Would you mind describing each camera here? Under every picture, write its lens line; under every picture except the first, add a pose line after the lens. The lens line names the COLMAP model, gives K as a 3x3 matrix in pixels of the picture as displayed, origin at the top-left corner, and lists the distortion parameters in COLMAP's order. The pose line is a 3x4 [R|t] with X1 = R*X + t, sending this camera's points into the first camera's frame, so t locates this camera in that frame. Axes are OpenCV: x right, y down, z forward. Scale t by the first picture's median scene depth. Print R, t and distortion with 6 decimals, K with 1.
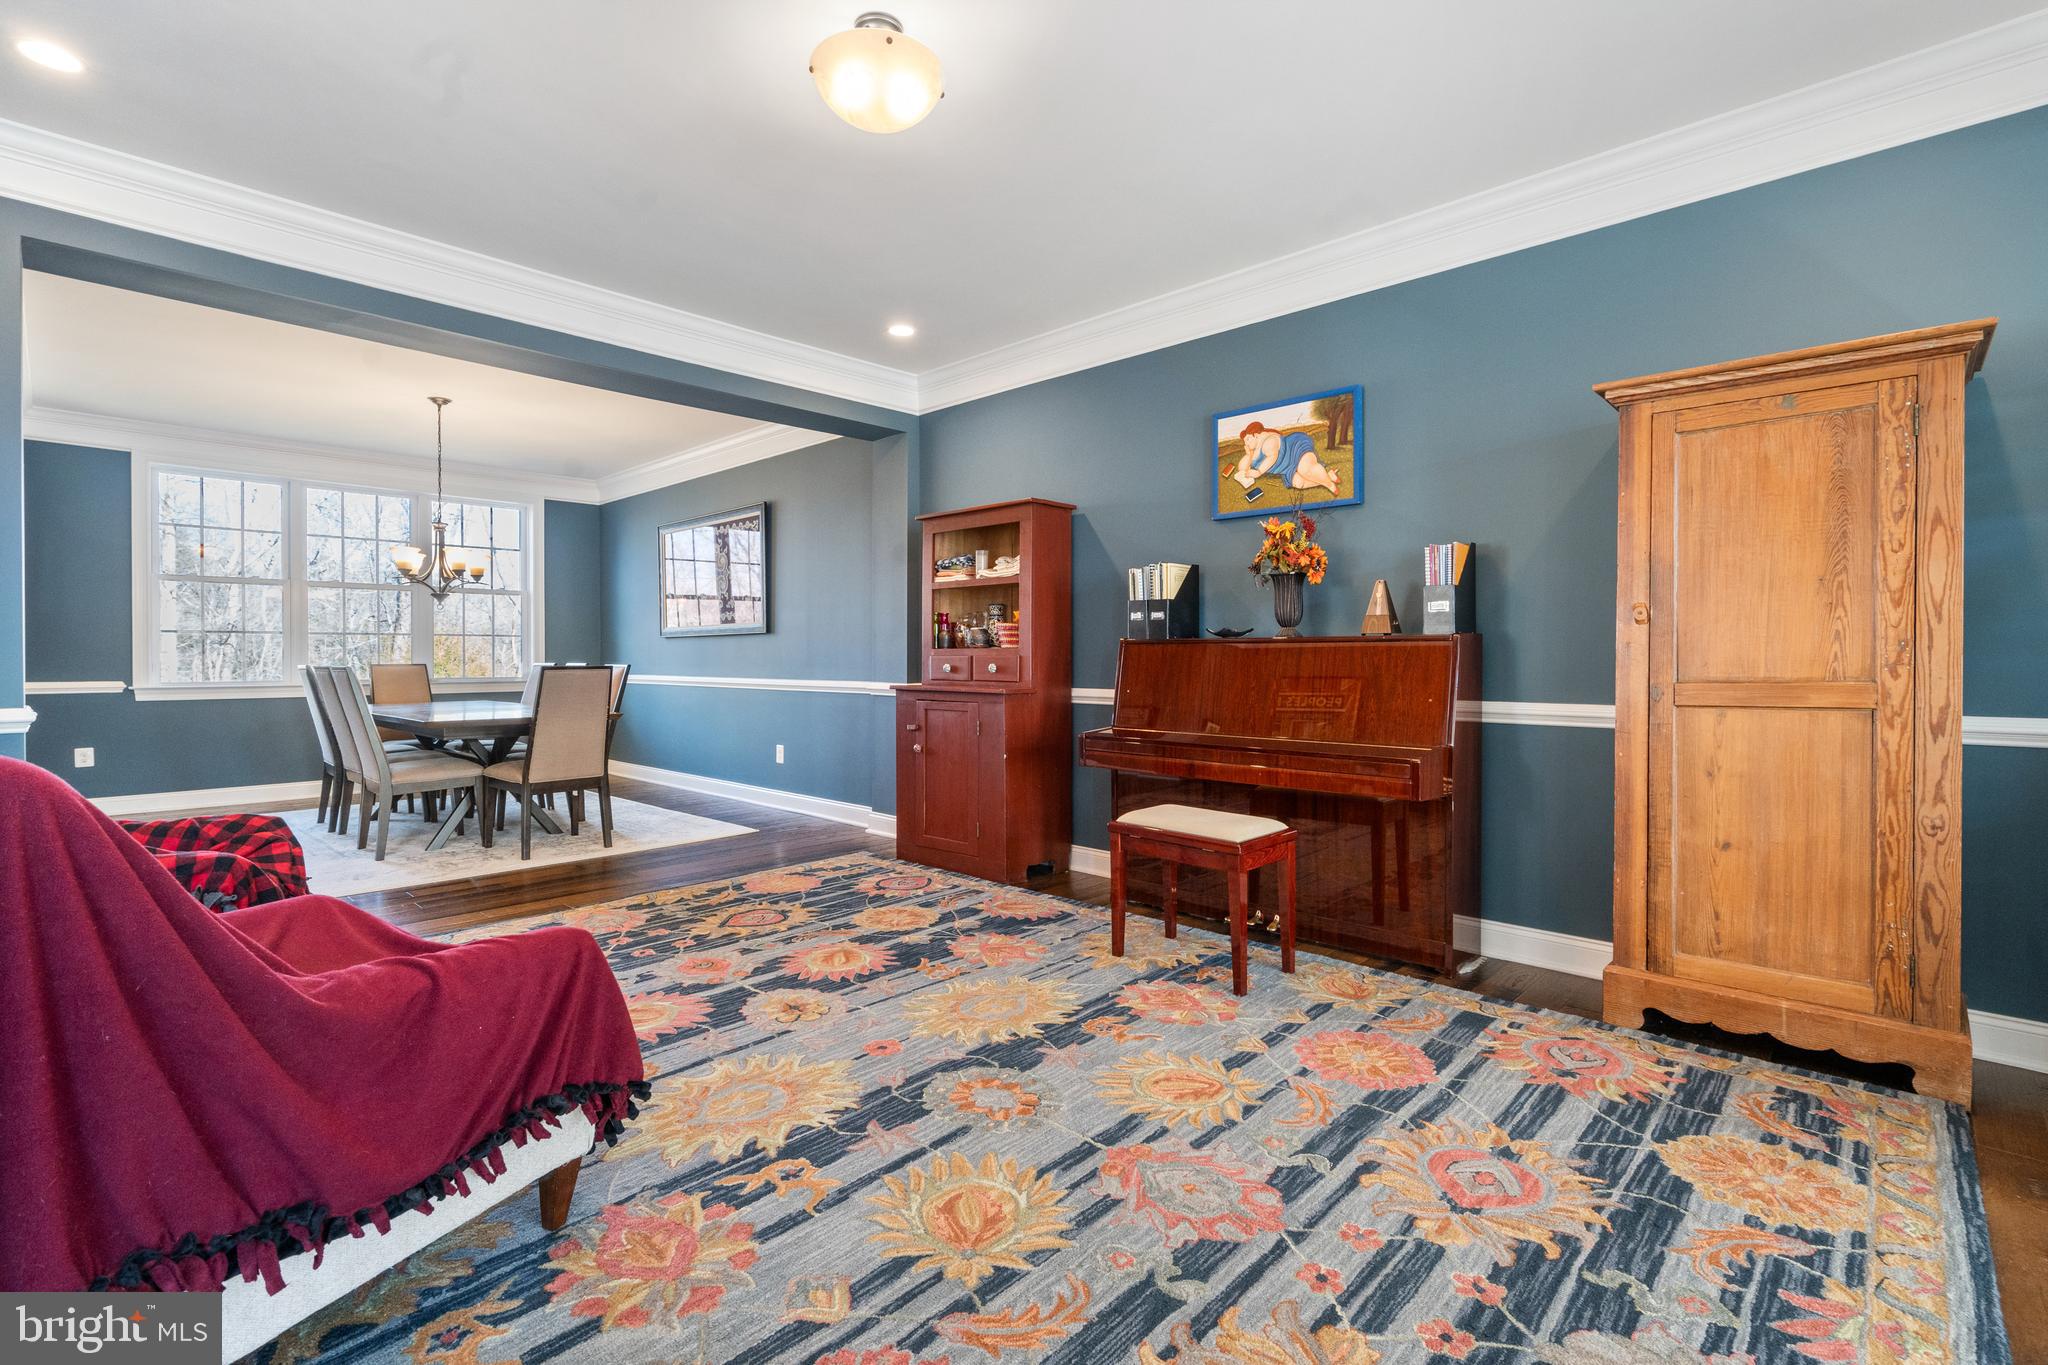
lens RADIAL K [[943.9, 0, 1018.1], [0, 943.9, 660.1], [0, 0, 1]] dist [-0.001363, 0.000090]
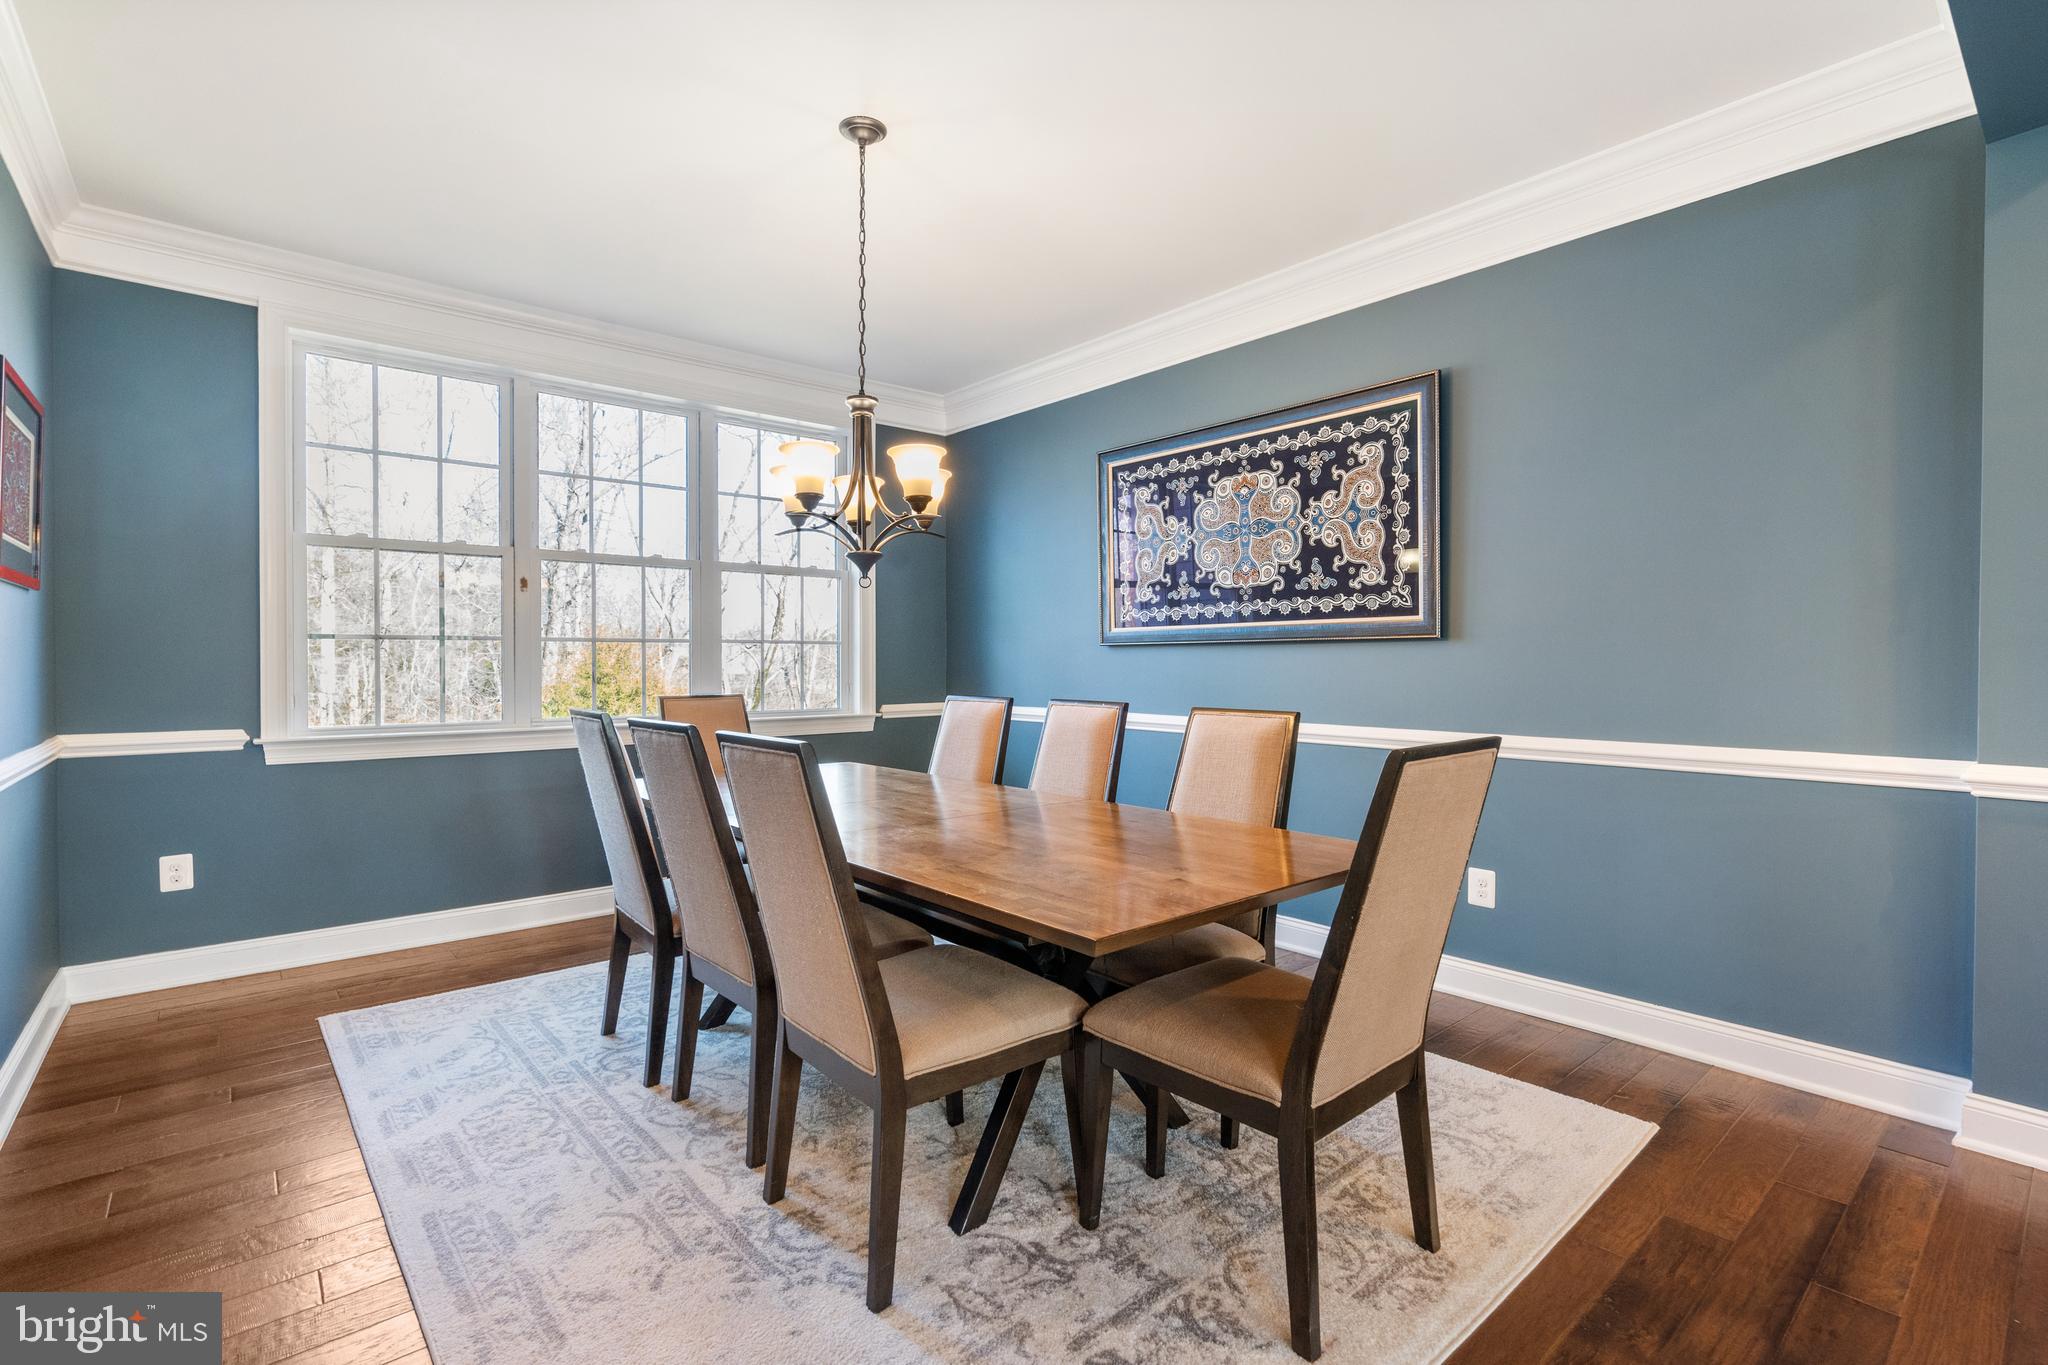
lens RADIAL K [[939.6, 0, 1024.0], [0, 939.6, 682.5], [0, 0, 1]] dist [0.000739, 0.000118]
pose [[0.995397, 0.003562, -0.095774, -0.434650], [-0.001899, 0.999846, 0.017448, -0.013169], [0.095822, -0.017186, 0.995250, 0.486281]]
